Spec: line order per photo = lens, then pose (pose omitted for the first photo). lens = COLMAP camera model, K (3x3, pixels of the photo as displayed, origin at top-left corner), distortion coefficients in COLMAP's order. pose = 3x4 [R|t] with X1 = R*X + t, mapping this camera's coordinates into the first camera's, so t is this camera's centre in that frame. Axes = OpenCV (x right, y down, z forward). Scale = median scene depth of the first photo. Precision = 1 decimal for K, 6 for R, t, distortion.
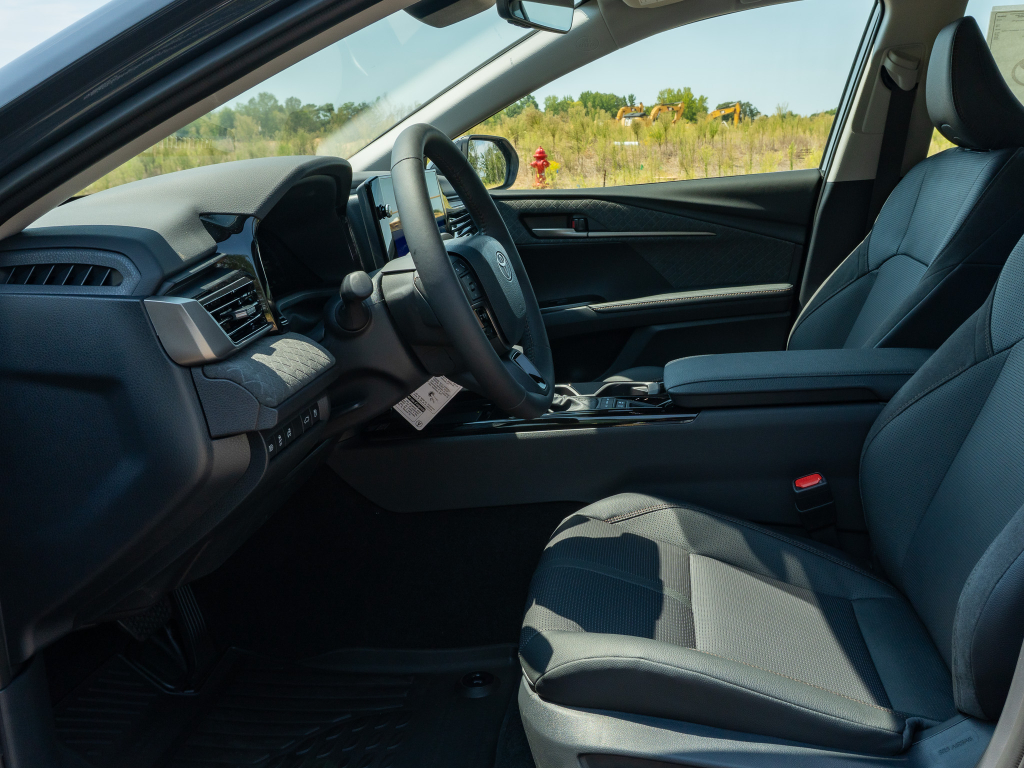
lens RADIAL K [[964.0, 0, 513.4], [0, 964.0, 385.3], [0, 0, 1]] dist [-0.040269, 0.000000]
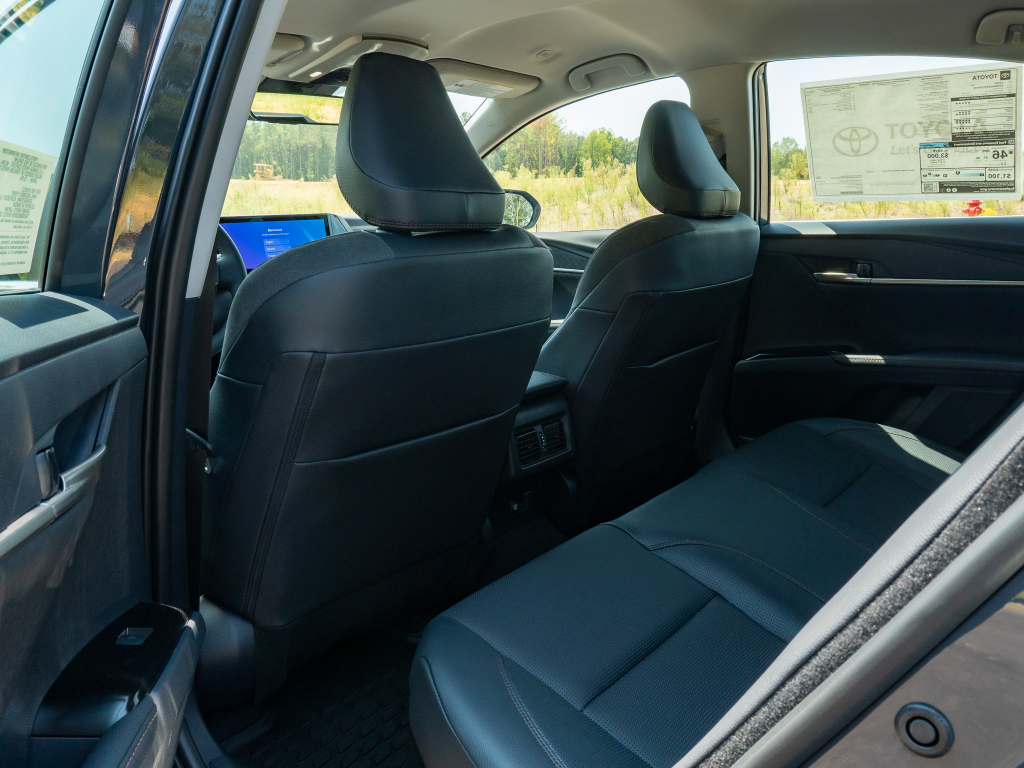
lens RADIAL K [[813.0, 0, 525.8], [0, 813.0, 377.4], [0, 0, 1]] dist [-0.017457, 0.003953]
pose [[0.852716, 0.146129, -0.501520, 0.744523], [-0.150625, 0.988080, 0.031797, -0.051145], [0.500188, 0.048427, 0.864562, 0.064448]]
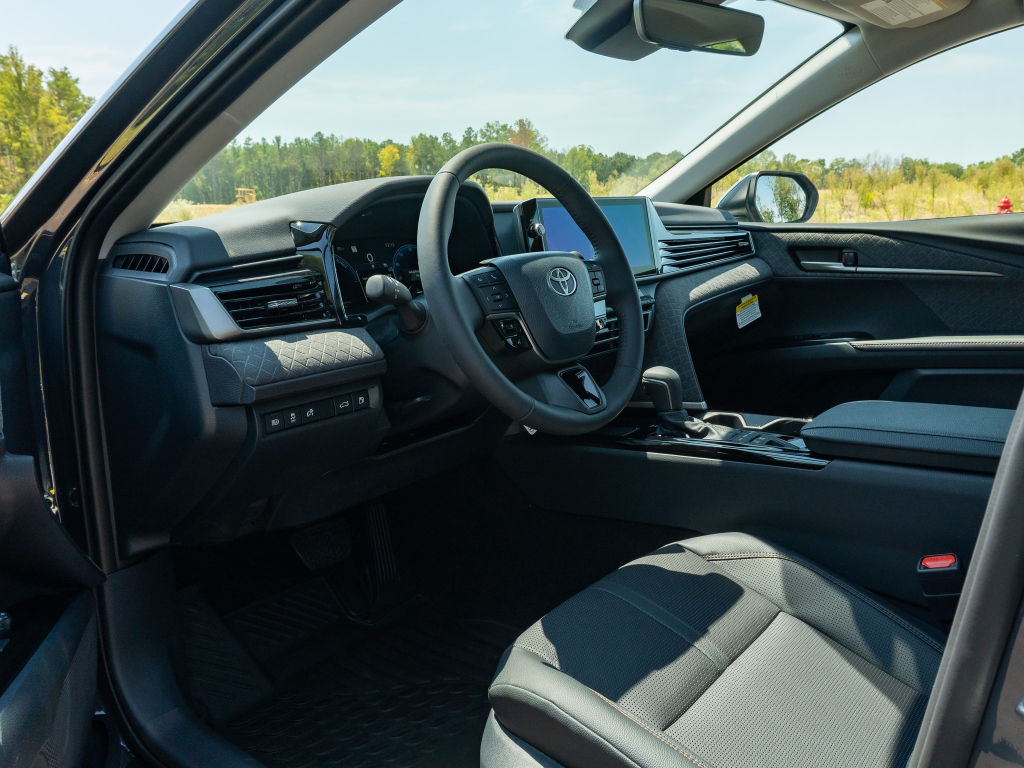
lens RADIAL K [[813.0, 0, 531.6], [0, 813.0, 378.3], [0, 0, 1]] dist [-0.017457, 0.003953]
pose [[0.869256, 0.109730, -0.482031, 0.229195], [-0.120809, 0.992643, 0.008109, -0.015474], [0.479375, 0.051184, 0.876117, 0.143023]]
